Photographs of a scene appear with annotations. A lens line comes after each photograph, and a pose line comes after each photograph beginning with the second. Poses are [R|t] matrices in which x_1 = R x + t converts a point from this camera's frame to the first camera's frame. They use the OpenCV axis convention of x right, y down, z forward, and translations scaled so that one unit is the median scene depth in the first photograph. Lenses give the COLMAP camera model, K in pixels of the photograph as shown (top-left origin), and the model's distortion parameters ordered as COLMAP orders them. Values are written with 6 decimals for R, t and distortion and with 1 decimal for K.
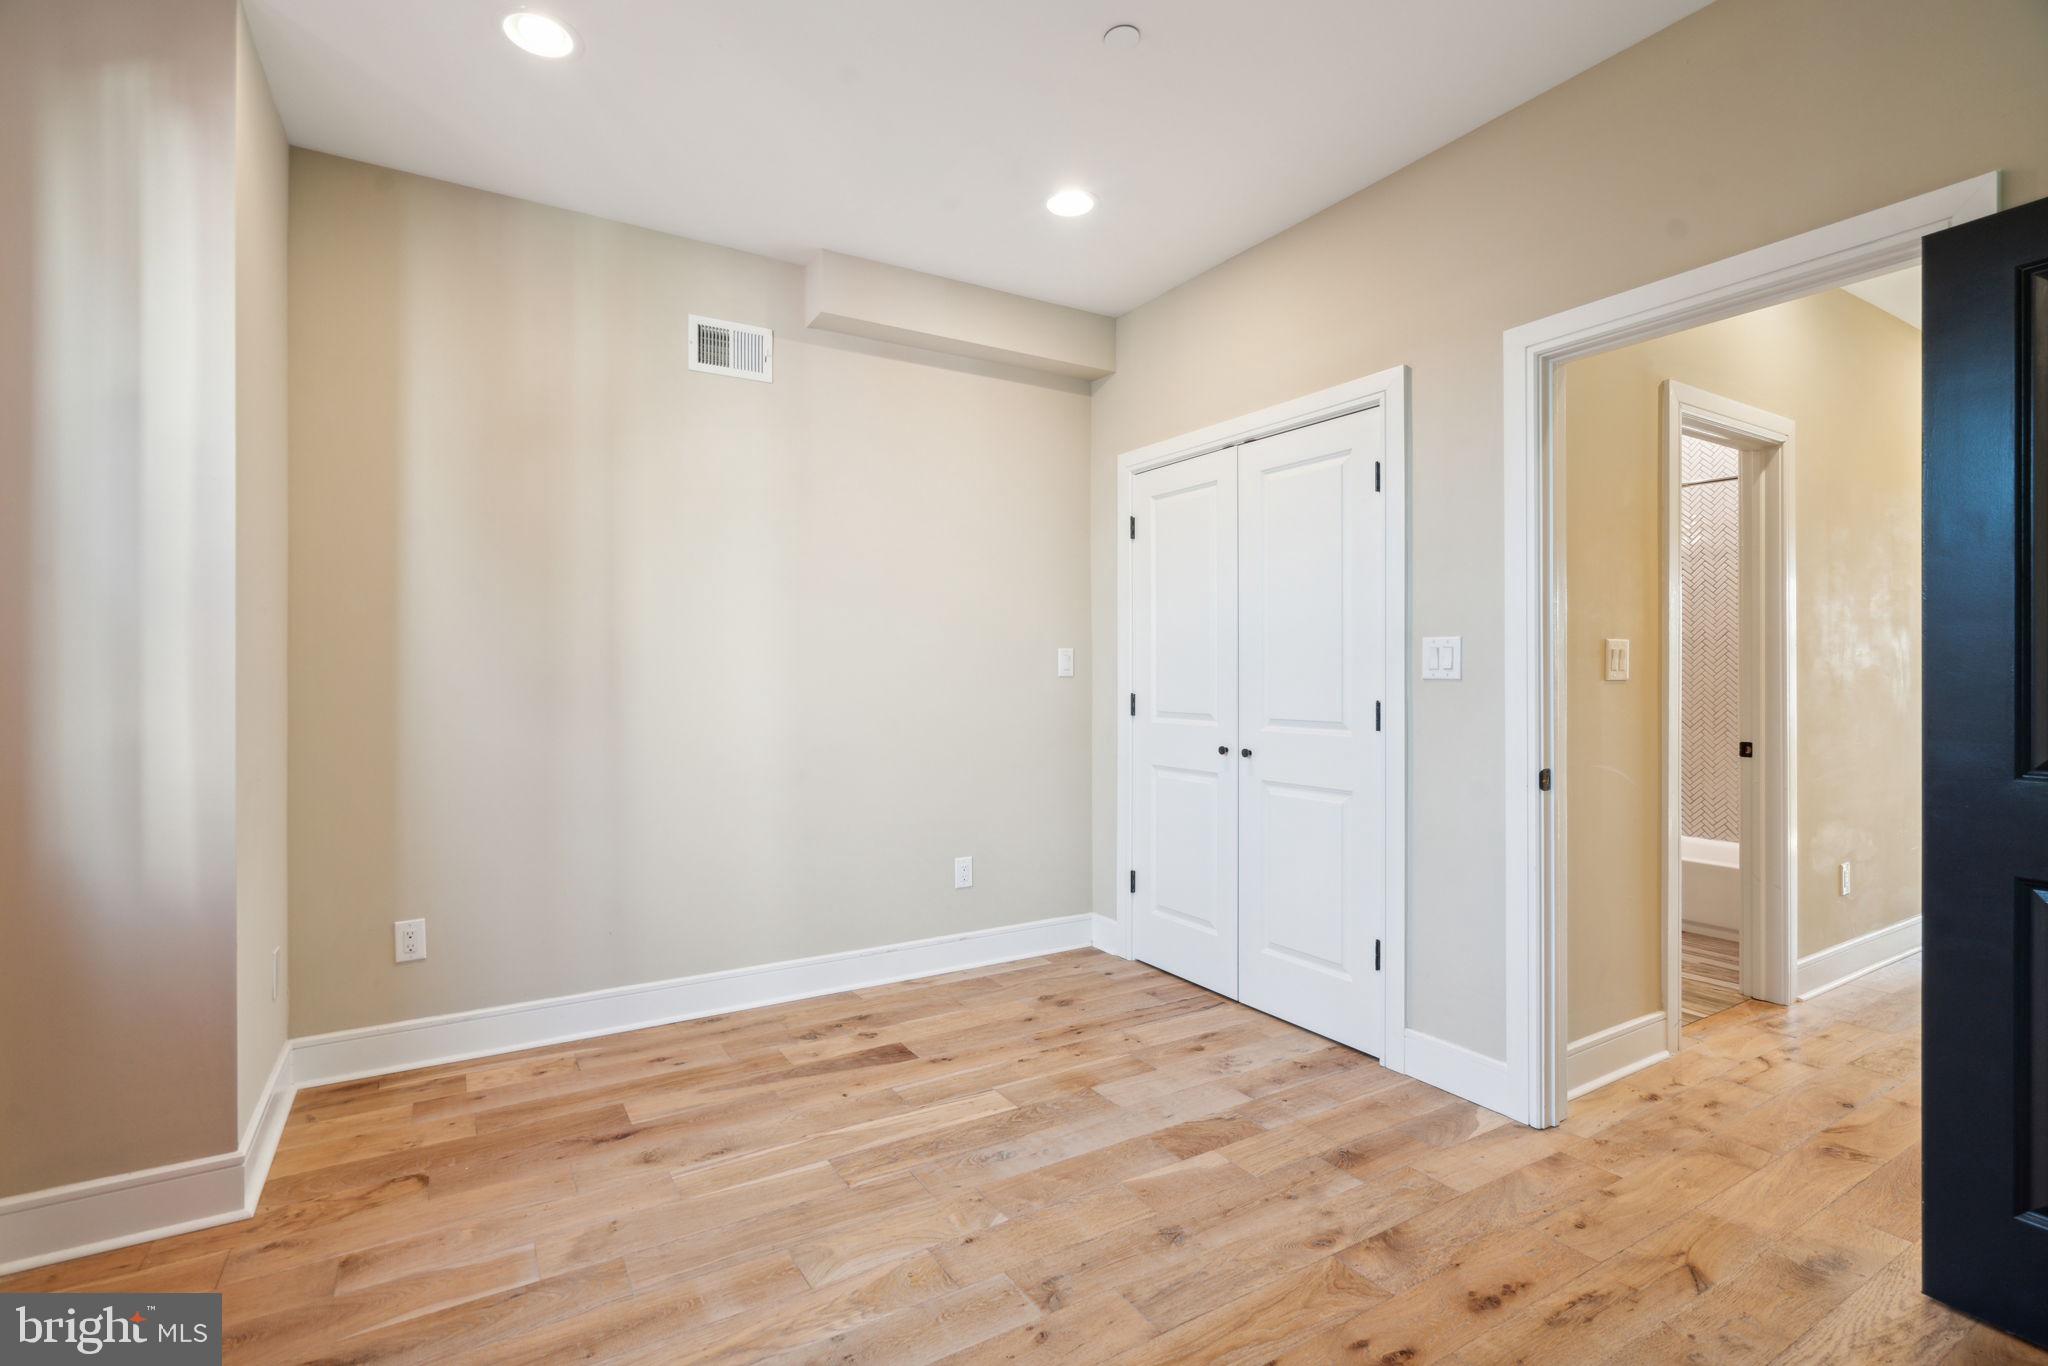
lens RADIAL K [[949.9, 0, 1016.8], [0, 949.9, 672.0], [0, 0, 1]] dist [-0.010667, 0.003334]
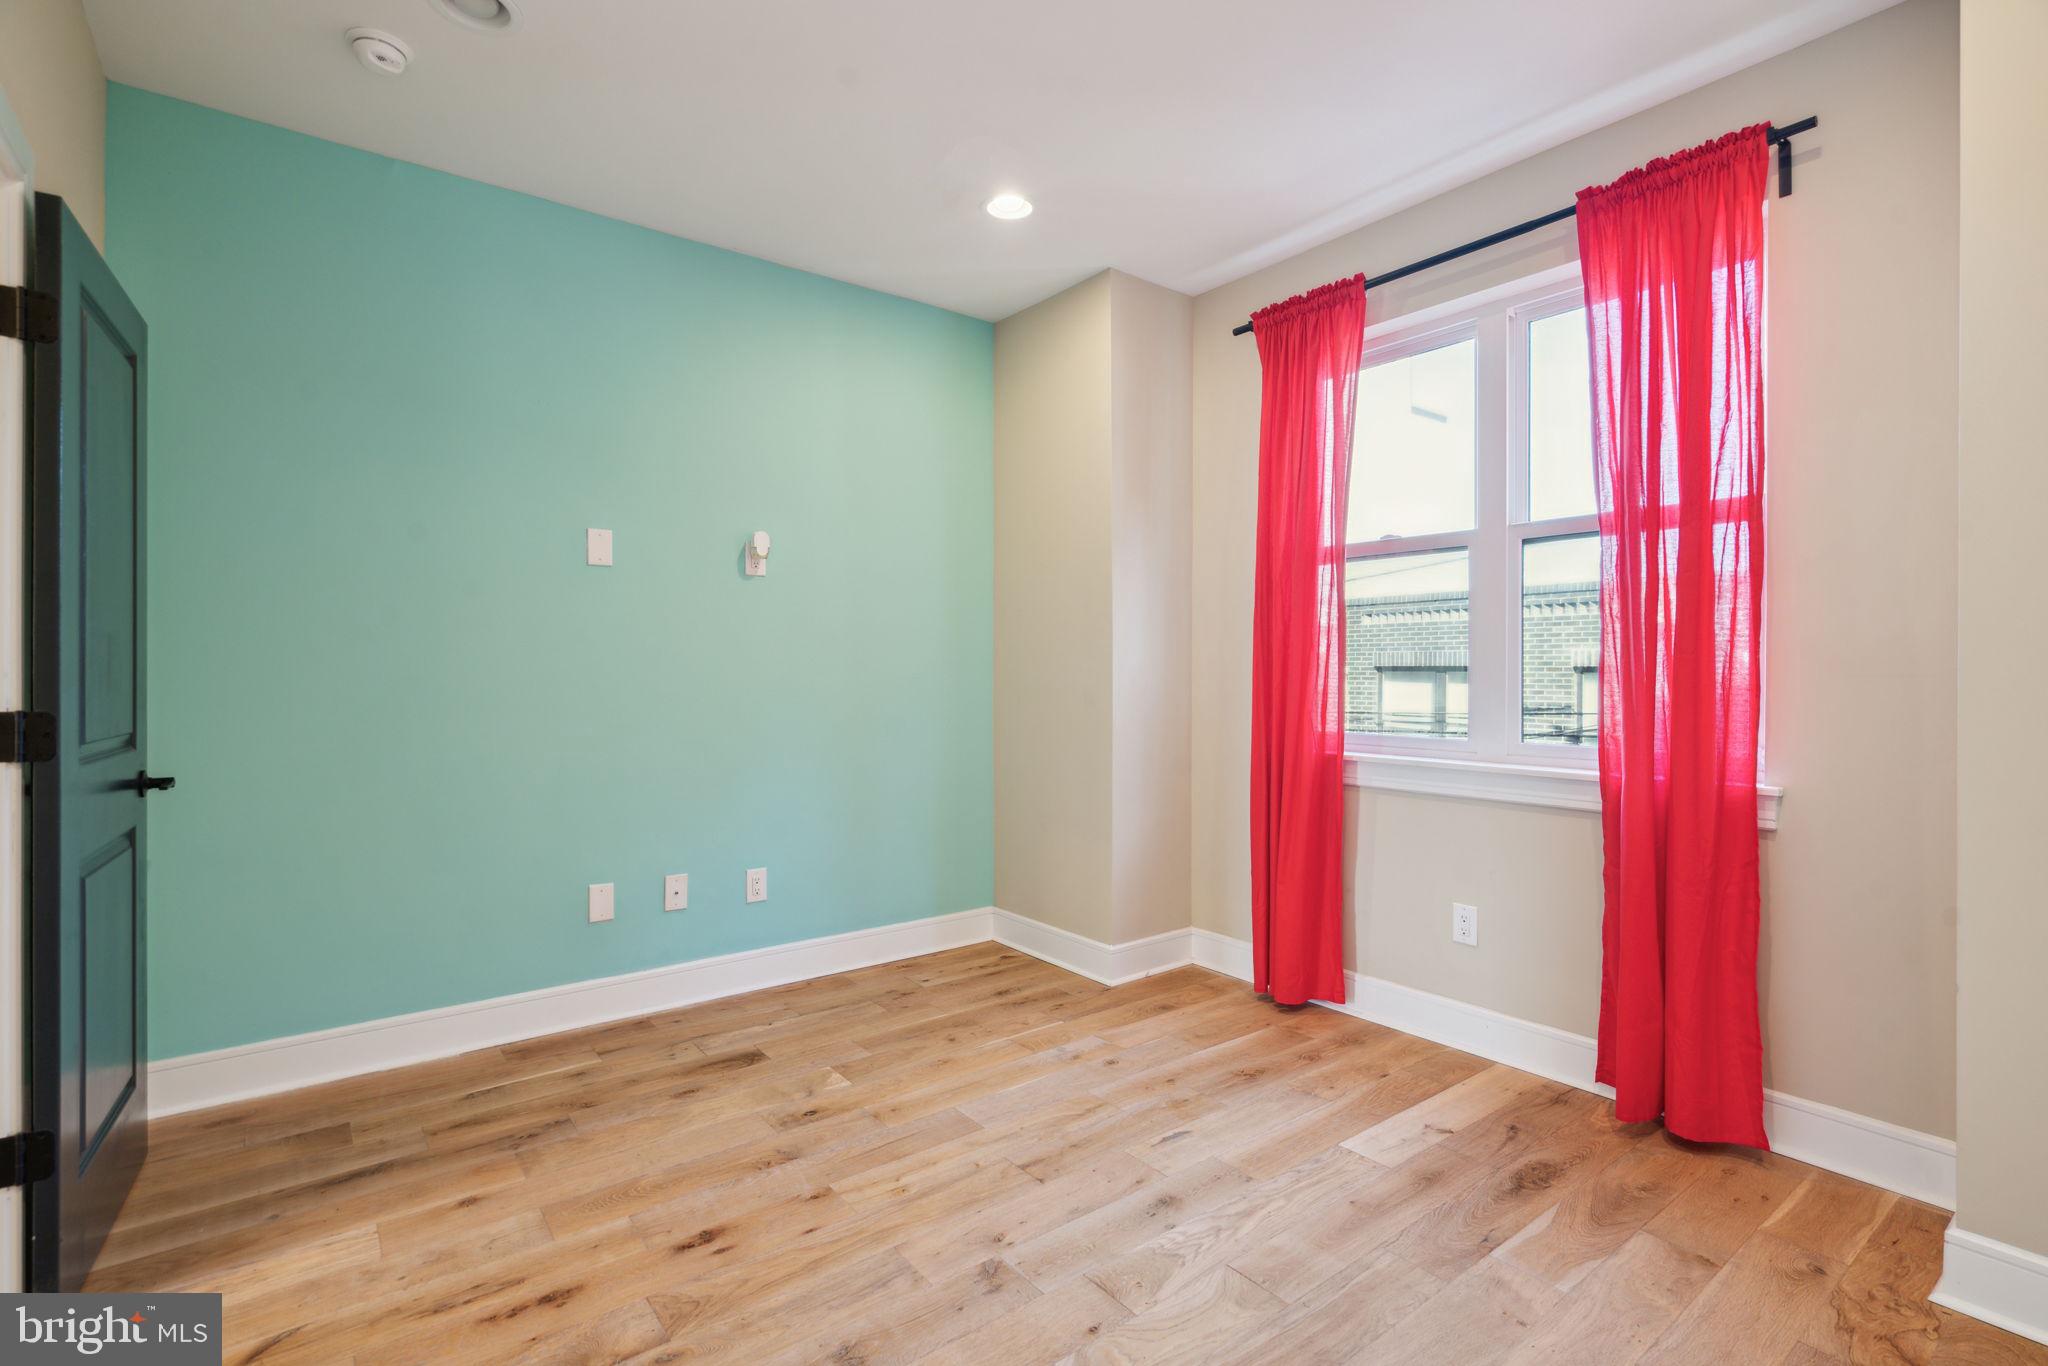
lens RADIAL K [[949.9, 0, 1029.6], [0, 949.9, 668.4], [0, 0, 1]] dist [-0.010667, 0.003334]
pose [[-0.993468, -0.001001, -0.114110, 0.101111], [-0.000264, 0.999979, -0.006476, 0.009814], [0.114114, -0.006403, -0.993447, 1.777772]]
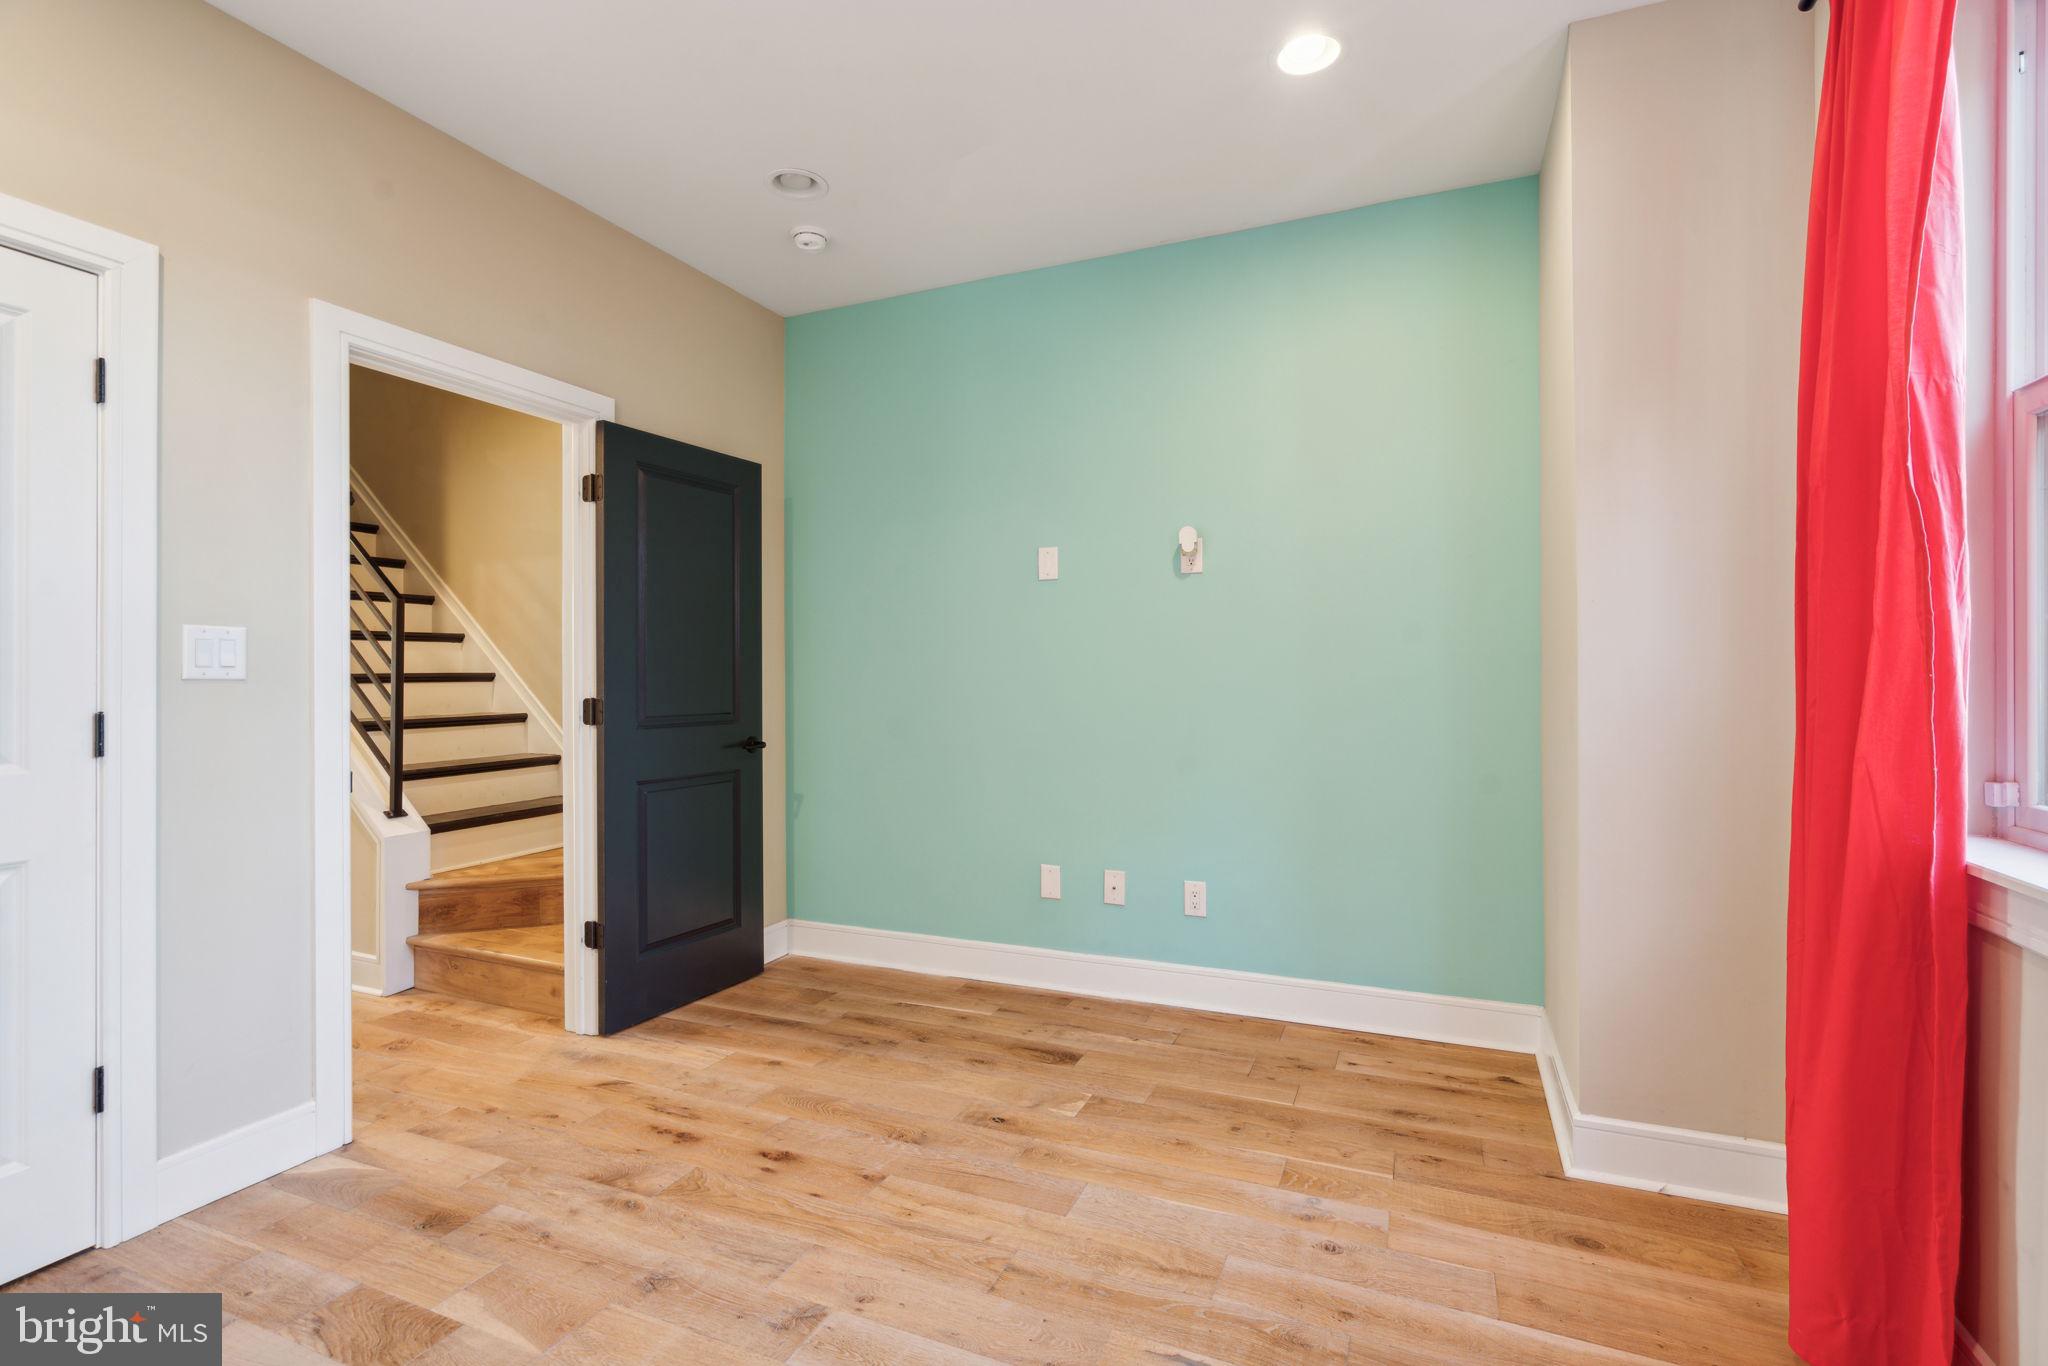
lens RADIAL K [[949.9, 0, 1011.0], [0, 949.9, 674.8], [0, 0, 1]] dist [-0.010667, 0.003334]
pose [[-0.571960, 0.004571, 0.820269, -0.765301], [0.002785, 0.999990, -0.003631, 0.011132], [-0.820277, 0.000207, -0.571966, 1.206456]]
